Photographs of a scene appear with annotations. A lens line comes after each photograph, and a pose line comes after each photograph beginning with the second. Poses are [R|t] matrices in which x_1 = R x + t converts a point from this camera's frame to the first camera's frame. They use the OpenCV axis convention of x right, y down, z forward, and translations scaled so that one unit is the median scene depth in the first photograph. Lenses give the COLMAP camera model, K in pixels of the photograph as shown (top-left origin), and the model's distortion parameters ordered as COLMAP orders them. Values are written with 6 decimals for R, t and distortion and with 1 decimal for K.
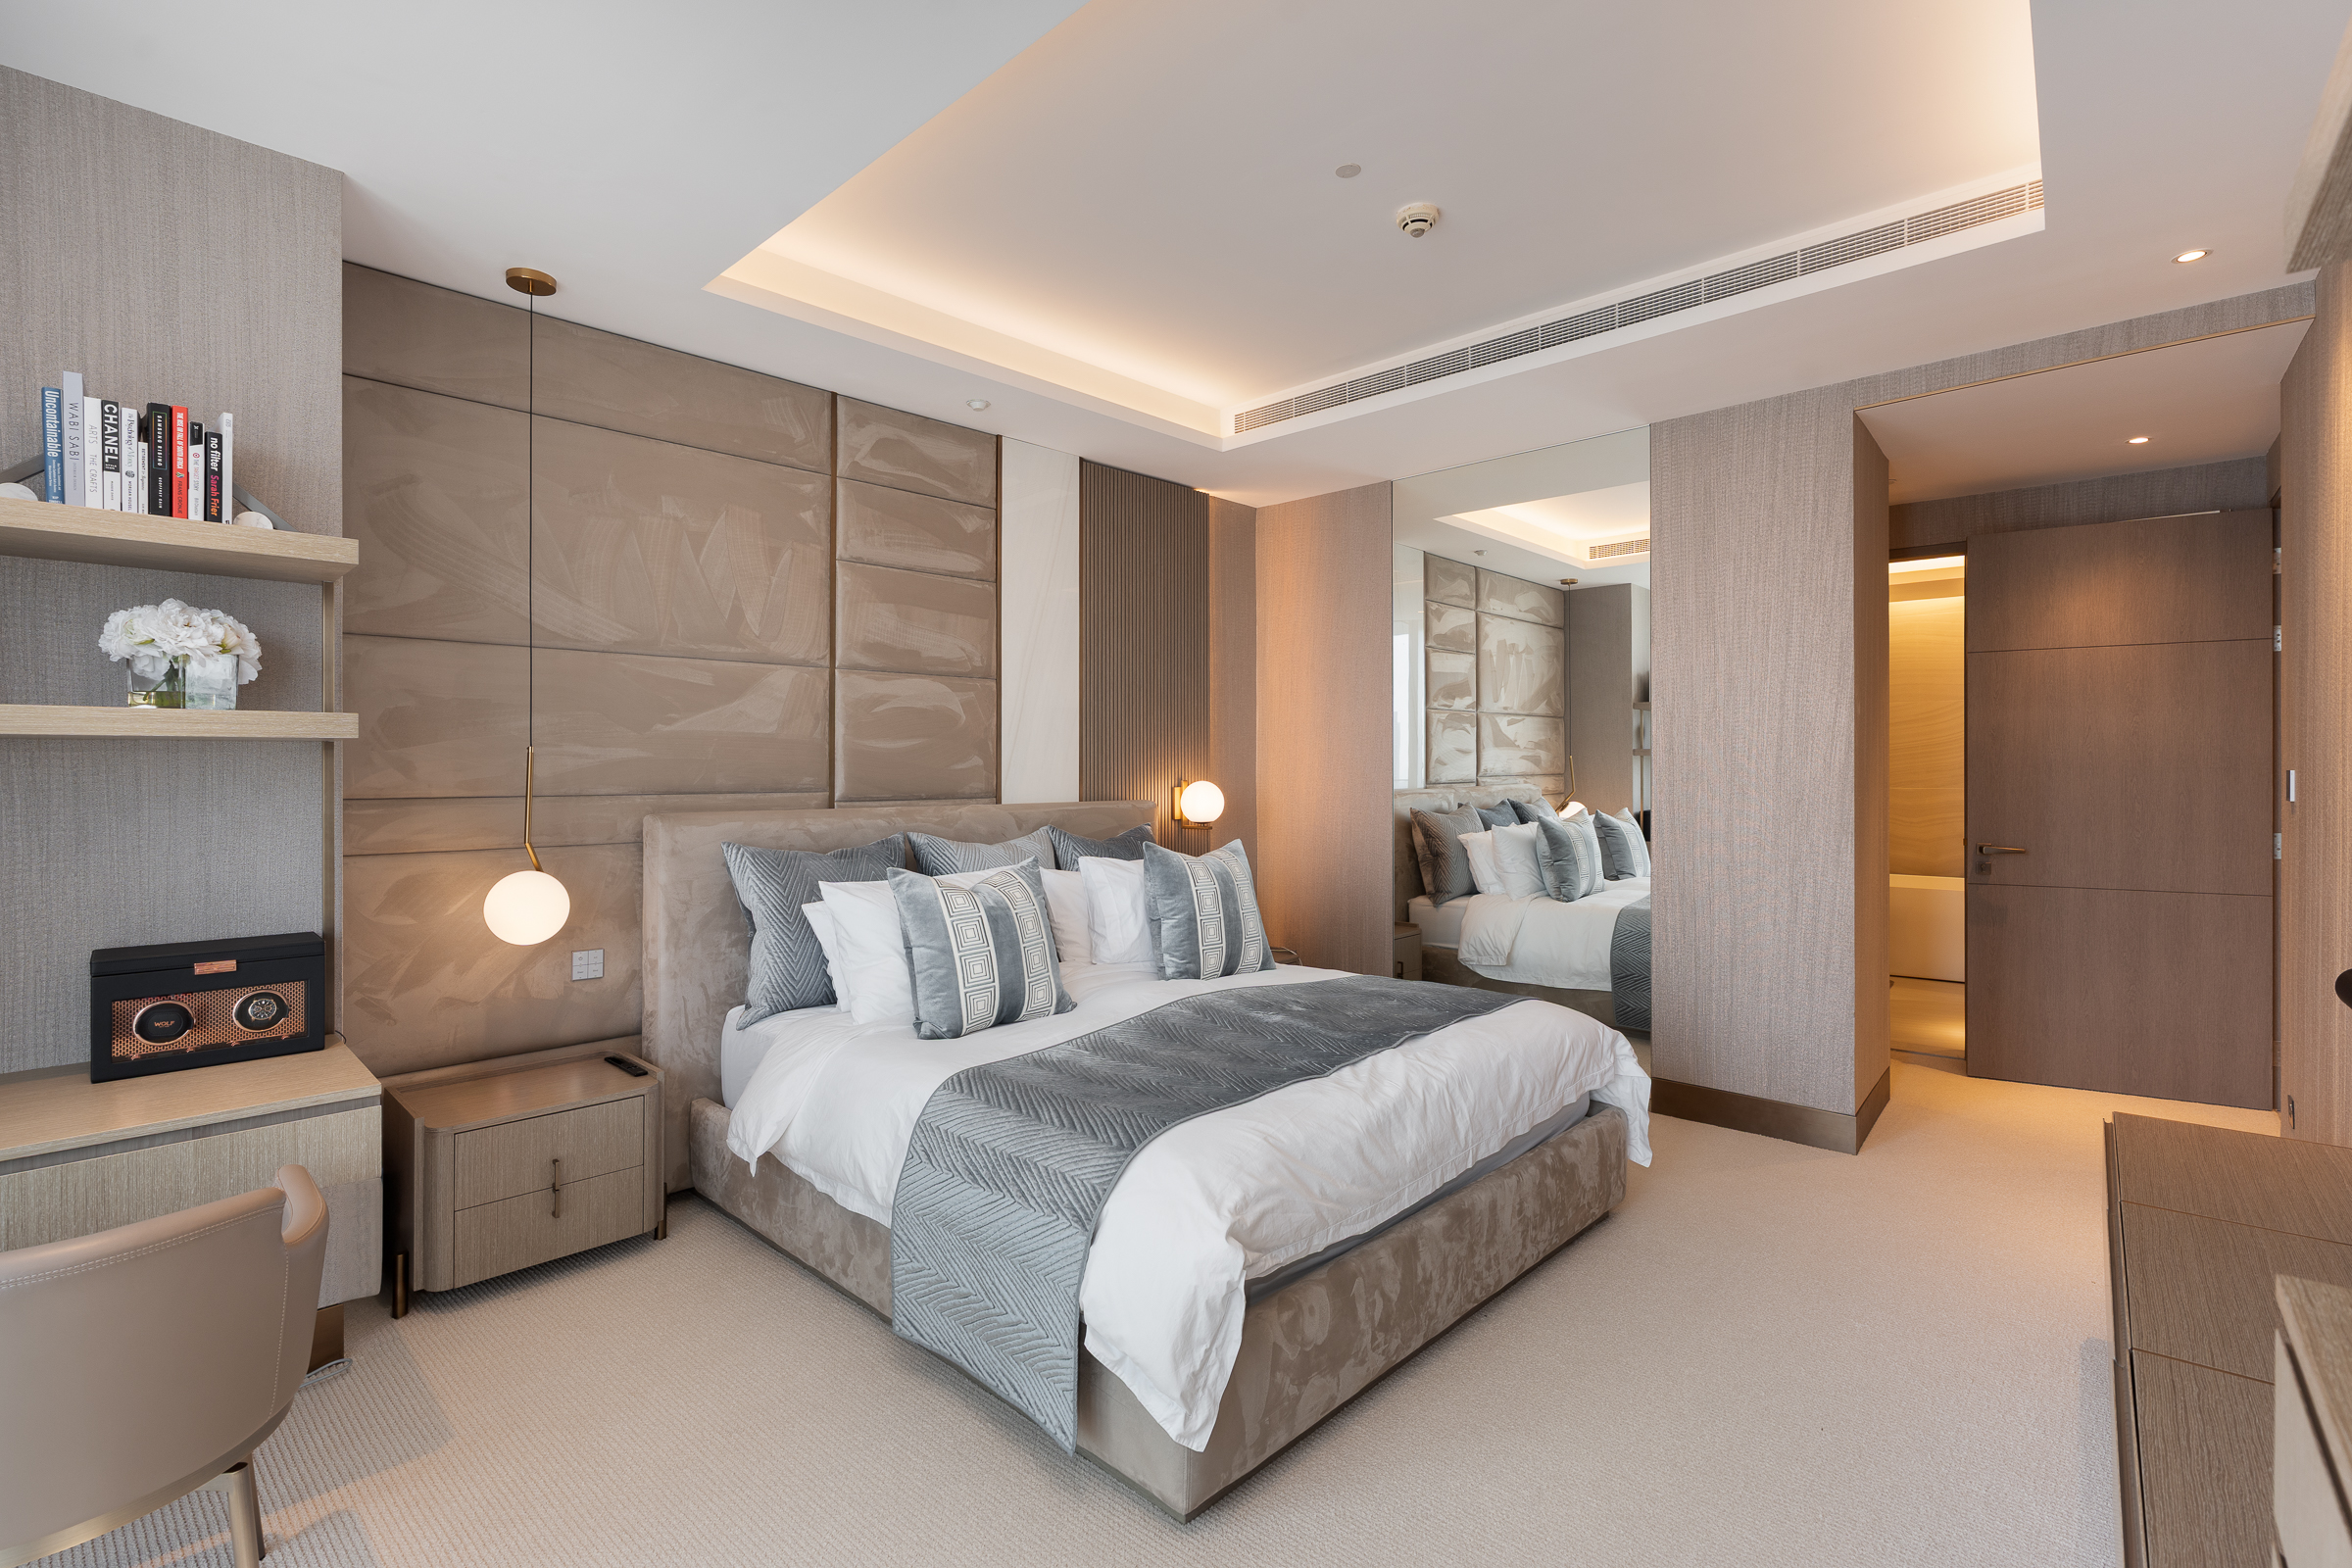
lens RADIAL K [[1061.9, 0, 1171.2], [0, 1061.9, 793.3], [0, 0, 1]] dist [0.000169, -0.000015]
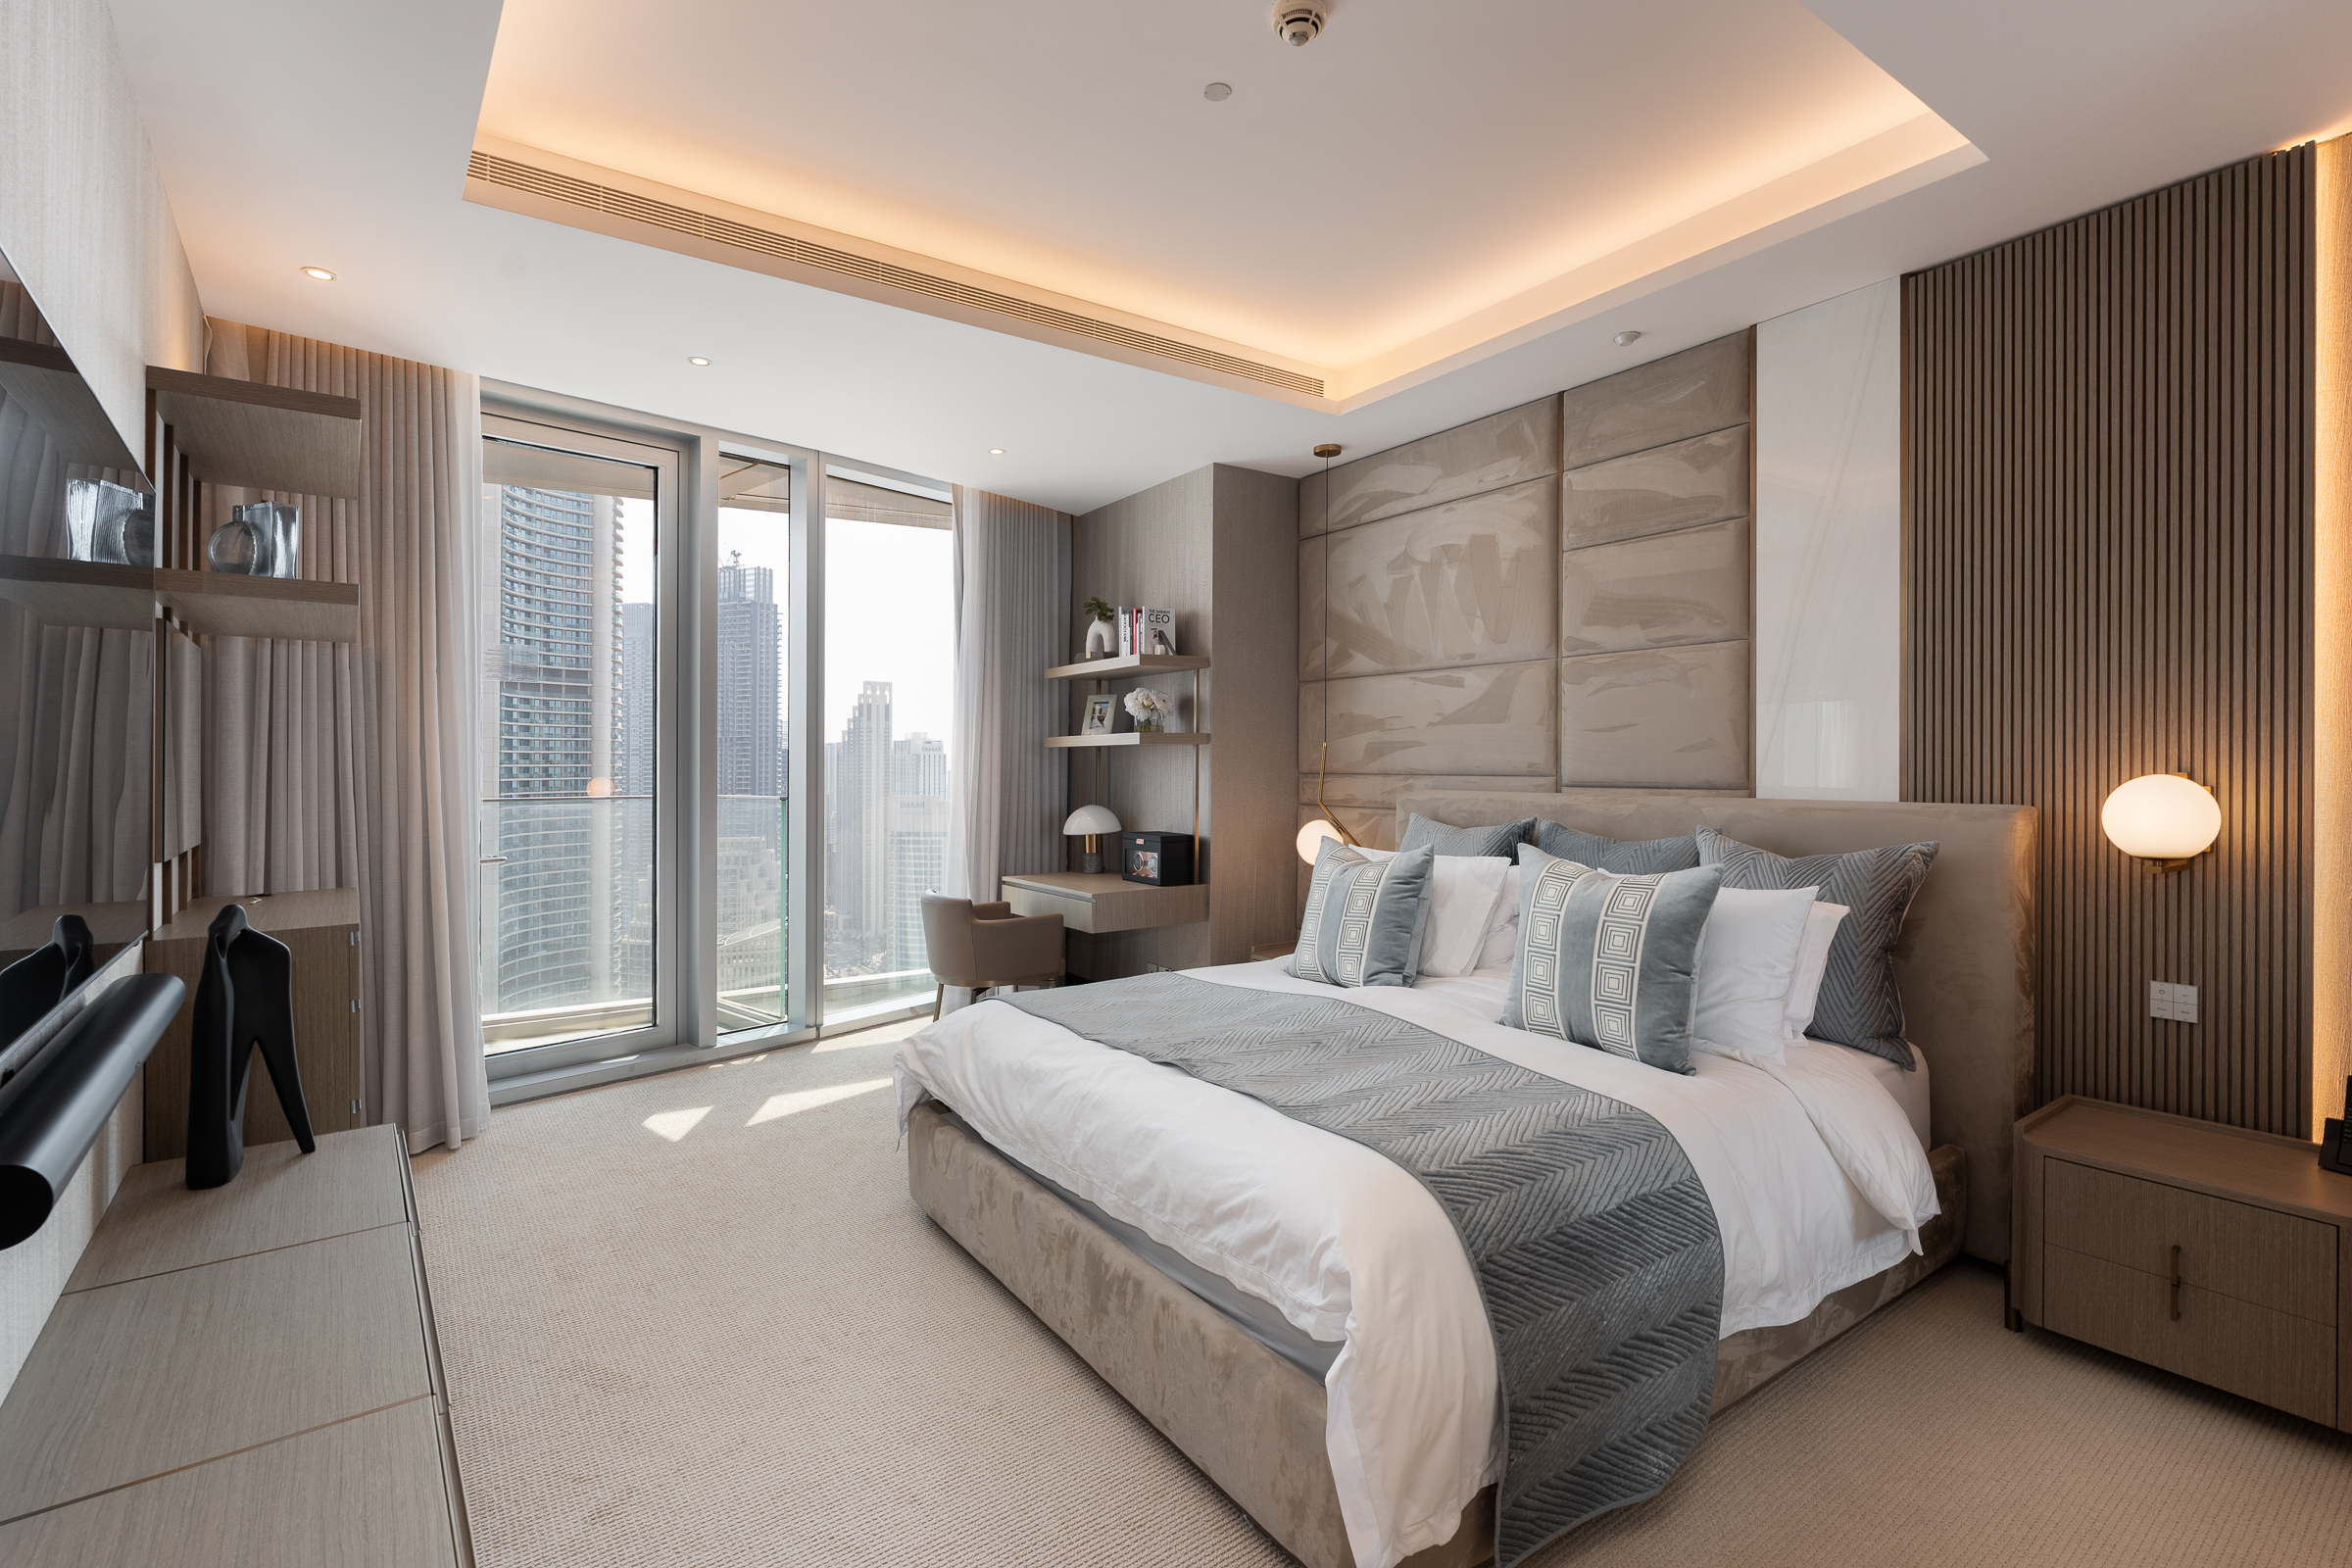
lens RADIAL K [[1039.1, 0, 1117.4], [0, 1039.1, 747.2], [0, 0, 1]] dist [0.002581, 0.000626]
pose [[-0.213632, -0.017987, -0.976749, 0.678790], [-0.022077, 0.999664, -0.013581, -0.006493], [0.976665, 0.018662, -0.213957, 0.715002]]
